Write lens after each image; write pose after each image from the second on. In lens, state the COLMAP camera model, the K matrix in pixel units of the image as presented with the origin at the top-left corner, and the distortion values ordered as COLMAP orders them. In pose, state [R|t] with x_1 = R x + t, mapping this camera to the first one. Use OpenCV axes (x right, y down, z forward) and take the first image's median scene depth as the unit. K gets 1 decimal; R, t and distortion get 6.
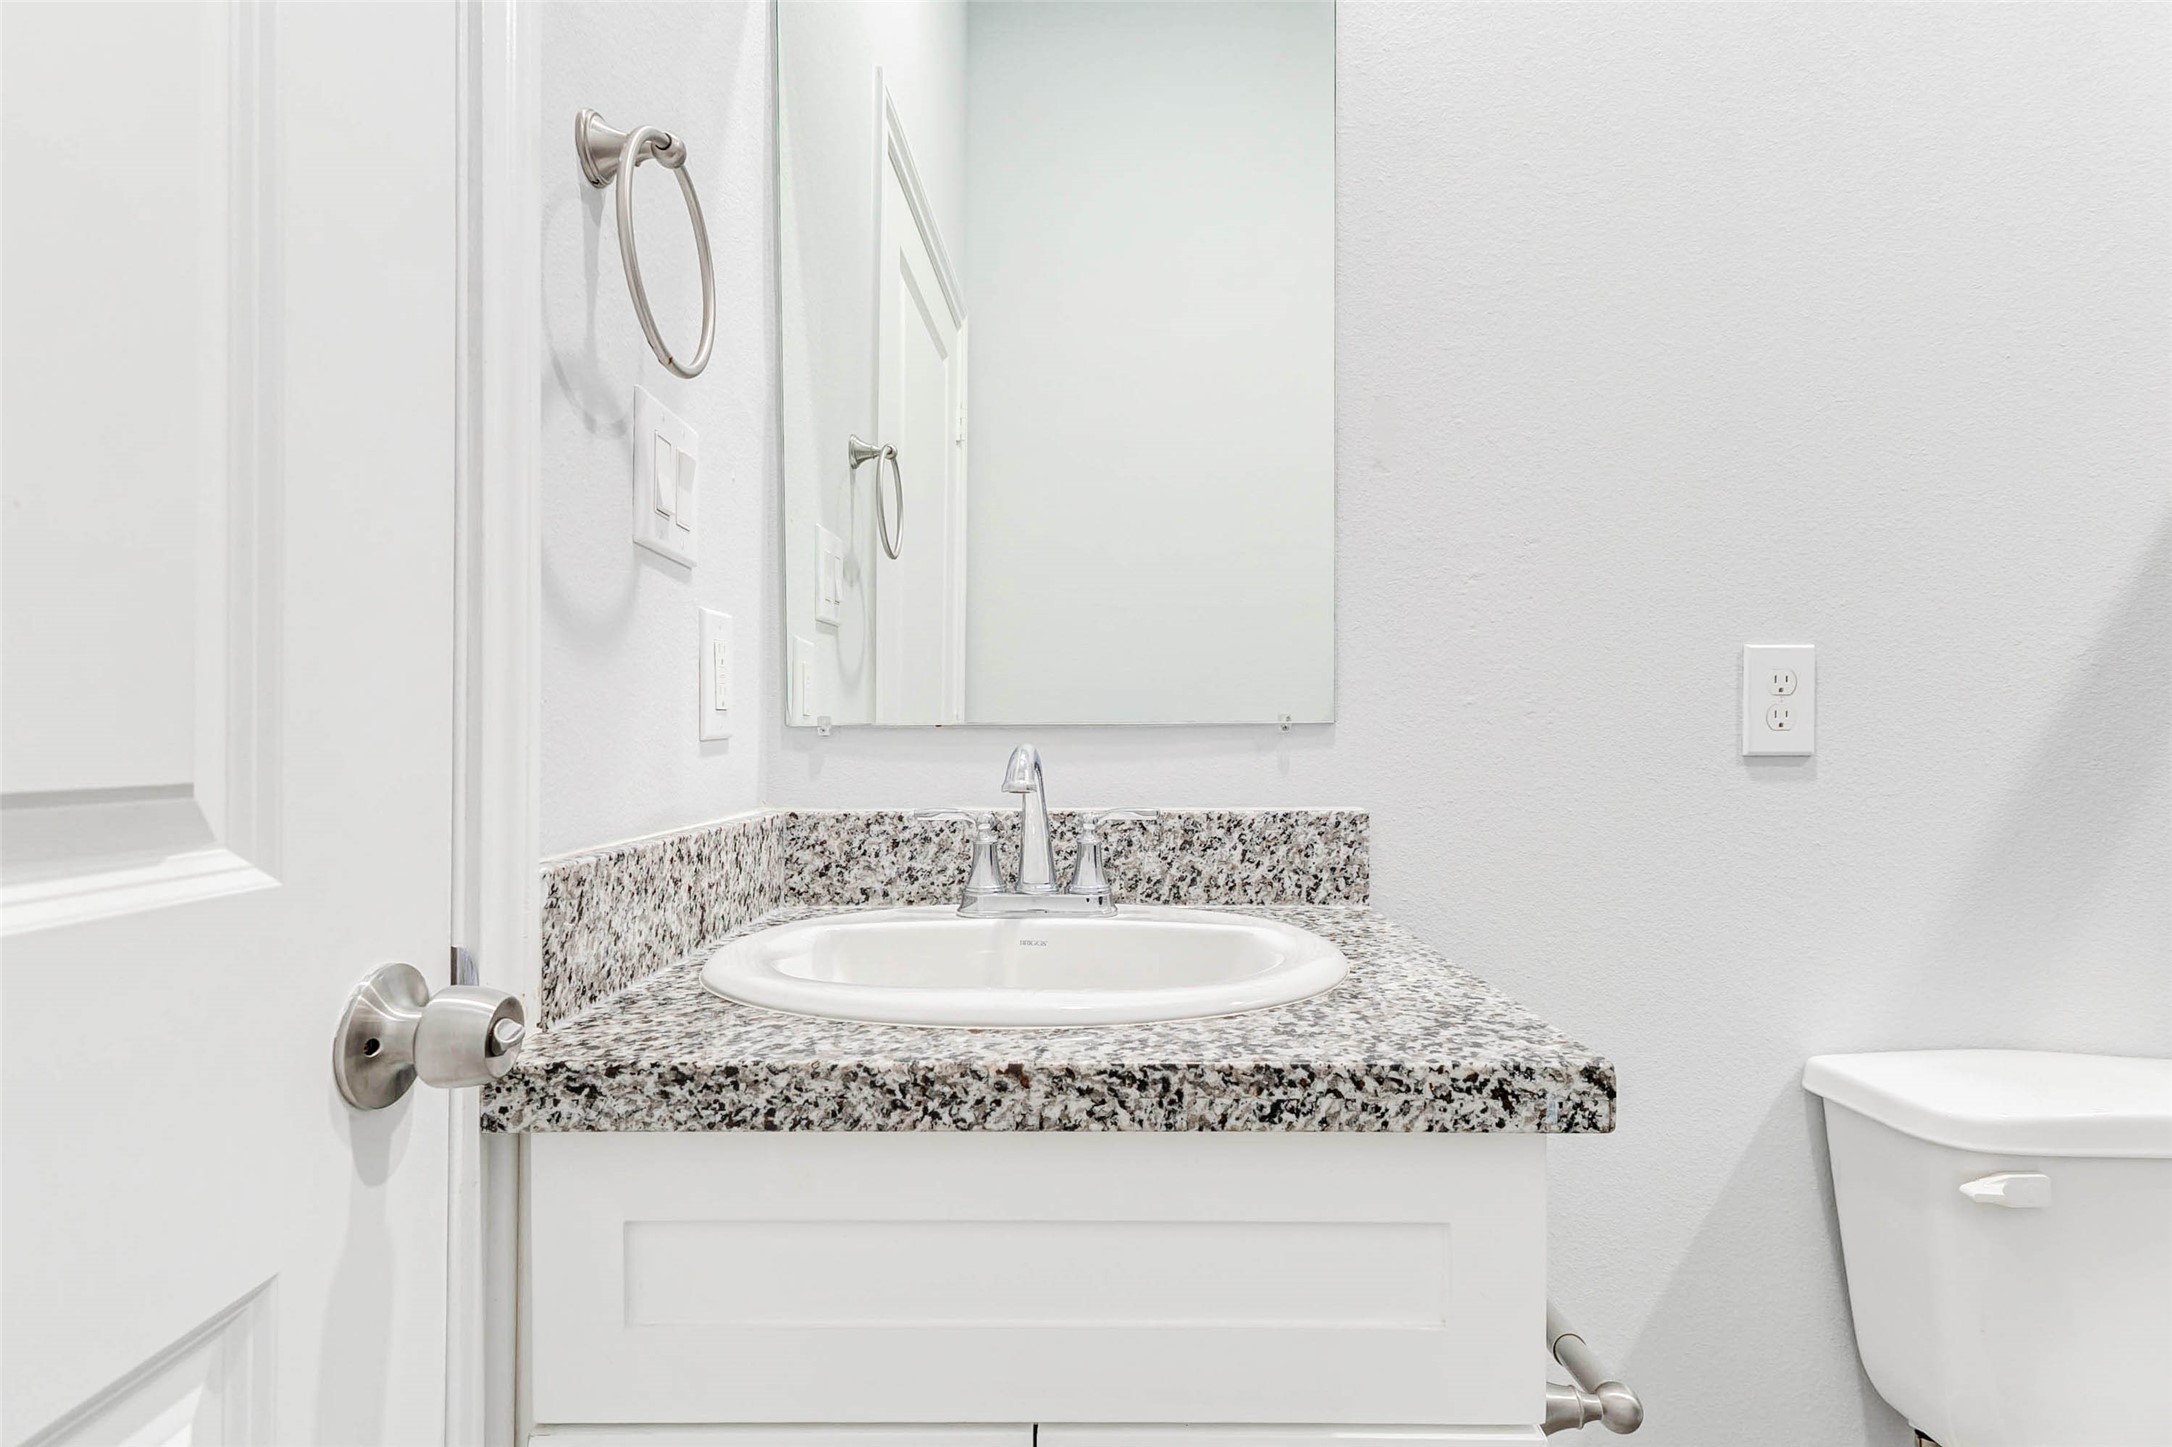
lens RADIAL K [[1077.3, 0, 1088.2], [0, 1077.3, 757.1], [0, 0, 1]] dist [0.005770, 0.000378]
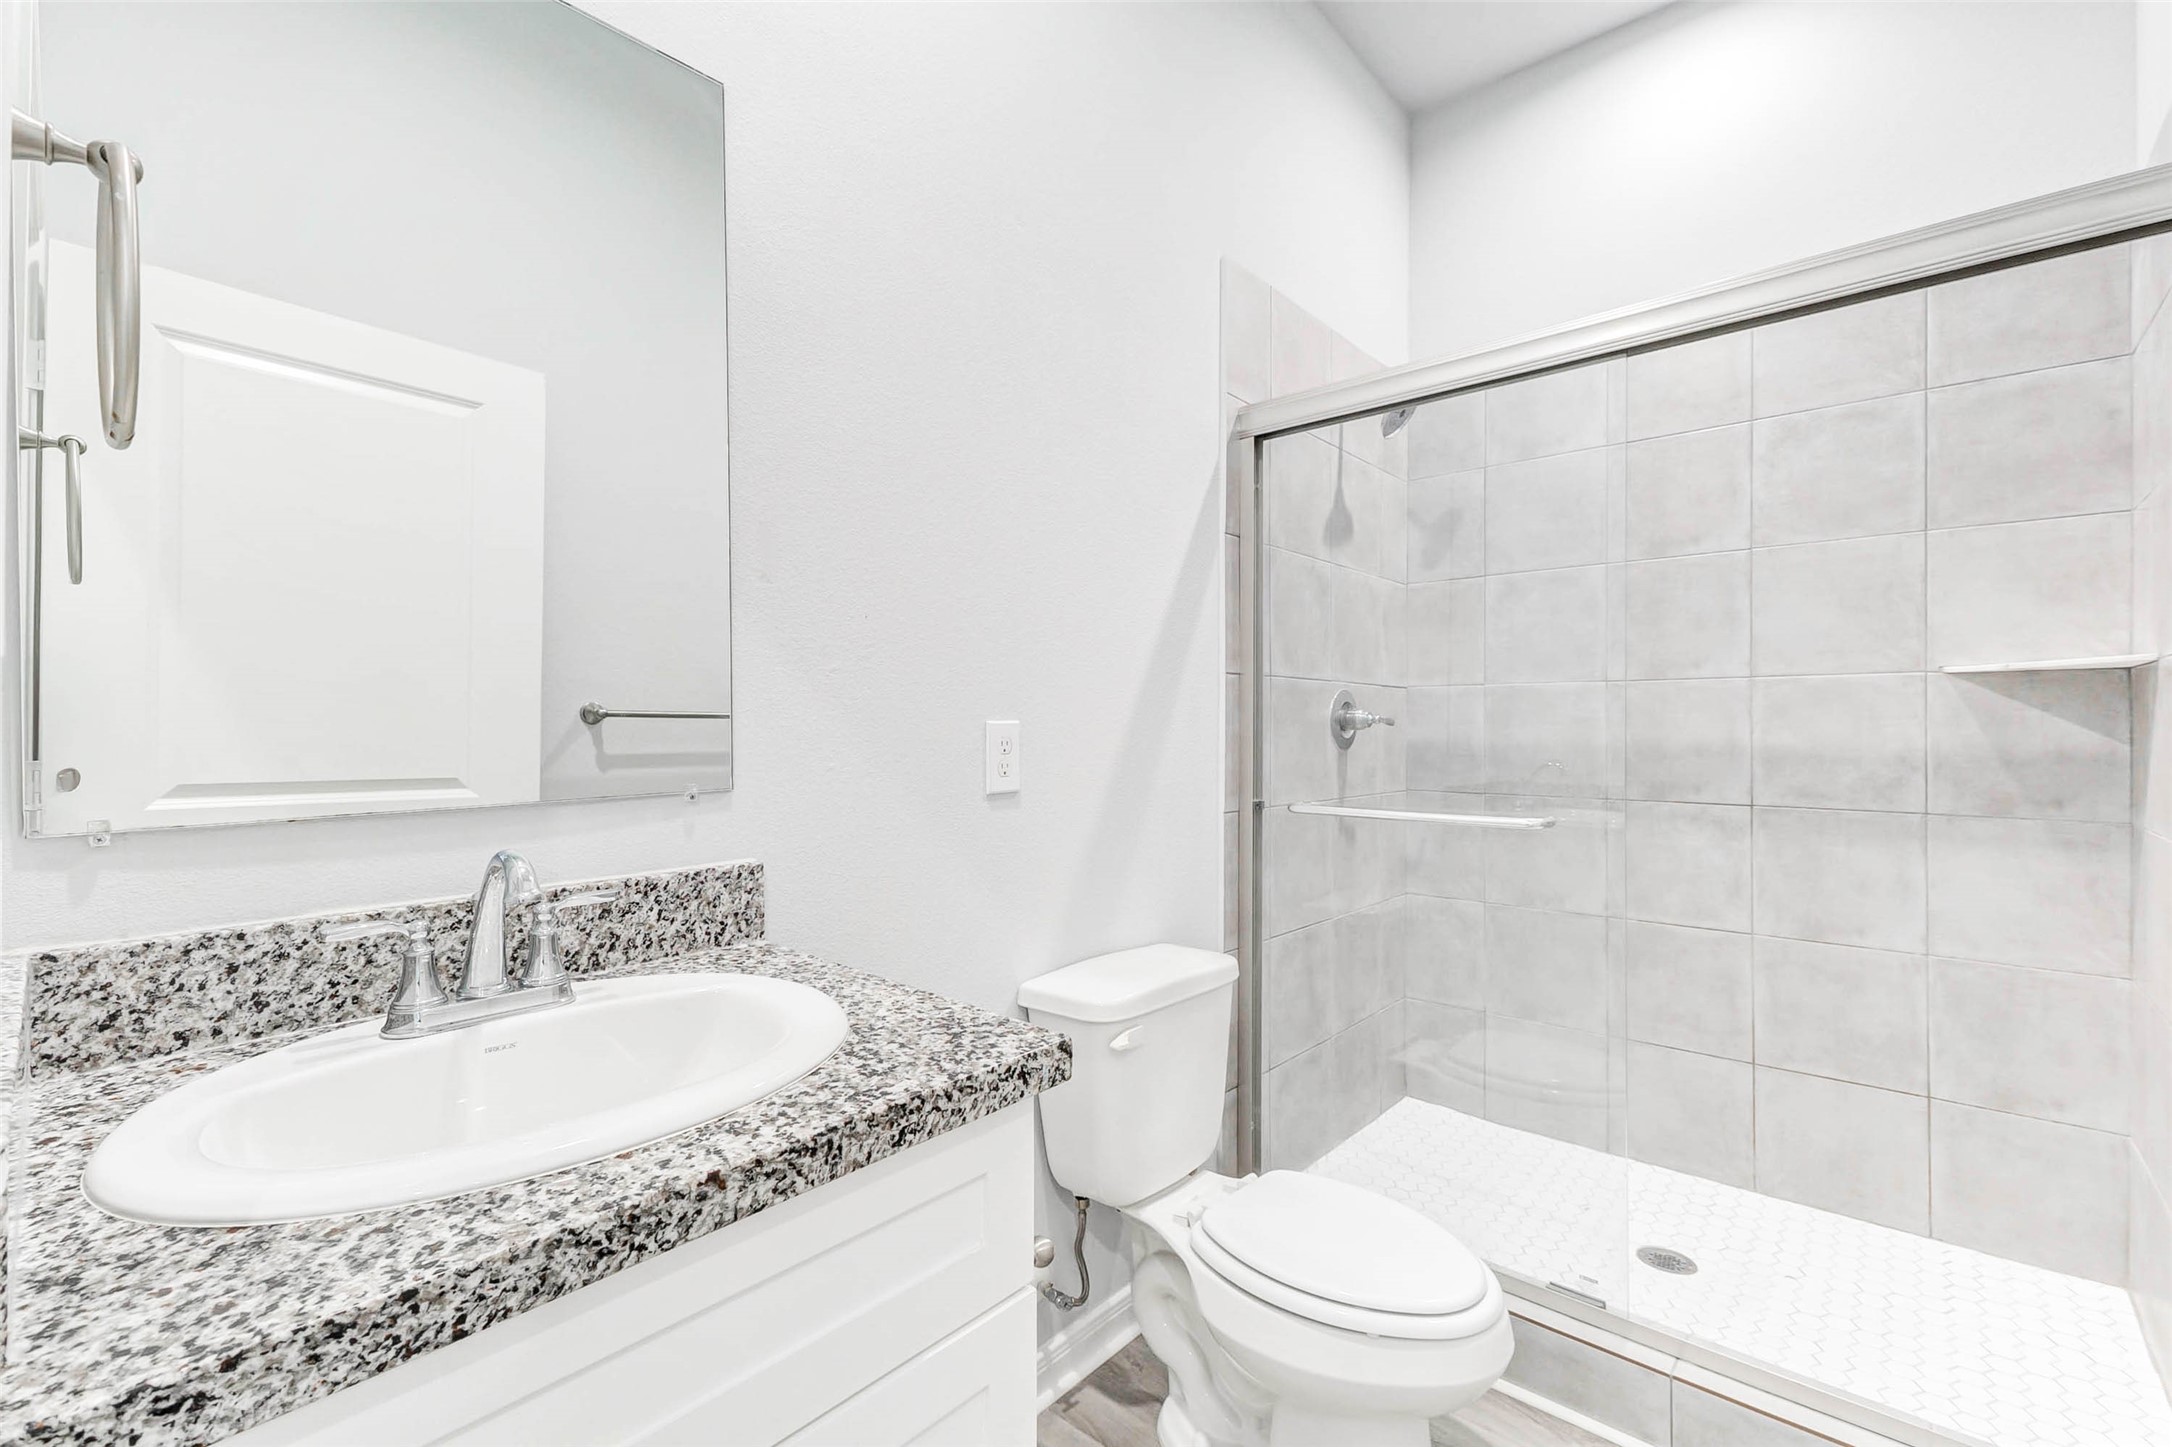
lens RADIAL K [[944.8, 0, 1086.0], [0, 944.8, 723.5], [0, 0, 1]] dist [0.021655, -0.008013]
pose [[0.663913, -0.009226, 0.747753, -0.488556], [0.017070, 0.999850, -0.002819, -0.159116], [-0.747615, 0.014636, 0.663971, 0.025658]]
